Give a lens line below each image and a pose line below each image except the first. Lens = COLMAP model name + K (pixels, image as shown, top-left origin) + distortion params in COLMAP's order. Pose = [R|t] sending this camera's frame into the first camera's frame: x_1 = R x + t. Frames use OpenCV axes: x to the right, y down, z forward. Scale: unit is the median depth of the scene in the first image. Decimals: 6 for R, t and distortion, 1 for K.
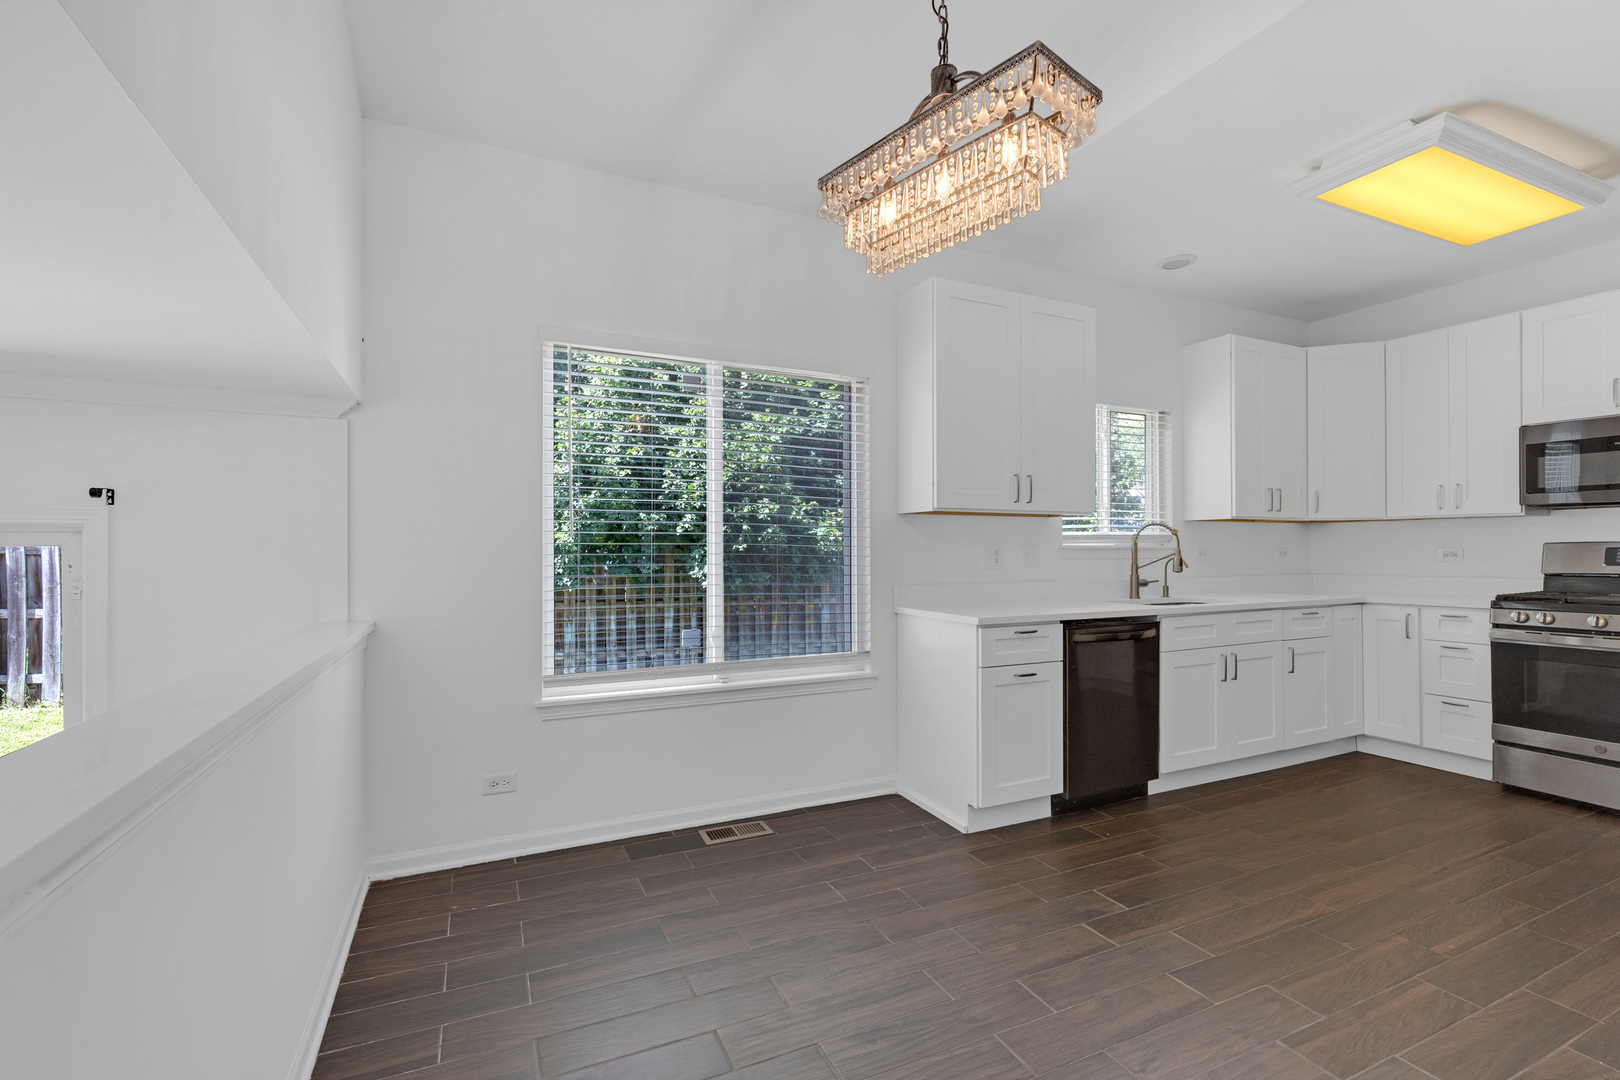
lens RADIAL K [[716.1, 0, 803.6], [0, 716.1, 545.3], [0, 0, 1]] dist [-0.003866, 0.000214]
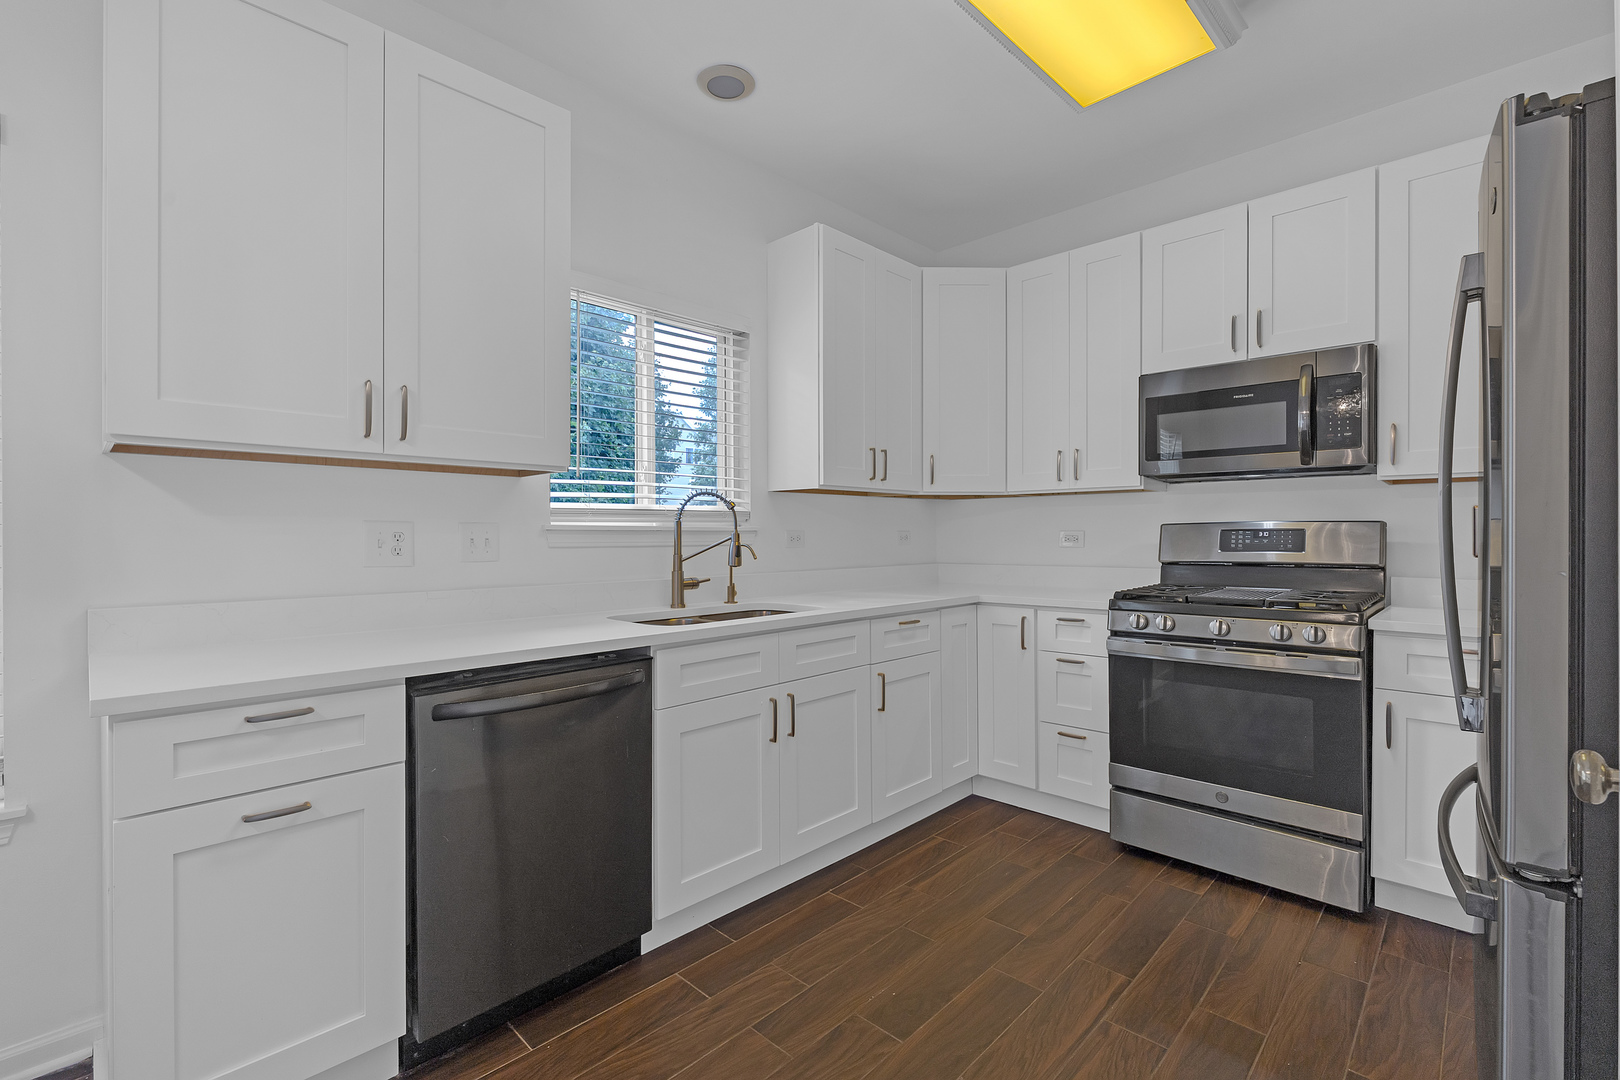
lens RADIAL K [[716.1, 0, 819.0], [0, 716.1, 538.8], [0, 0, 1]] dist [-0.003866, 0.000214]
pose [[0.930665, -0.002445, 0.365864, 0.388024], [-0.001079, 0.999955, 0.009428, 0.006254], [-0.365871, -0.009169, 0.930620, 0.395314]]
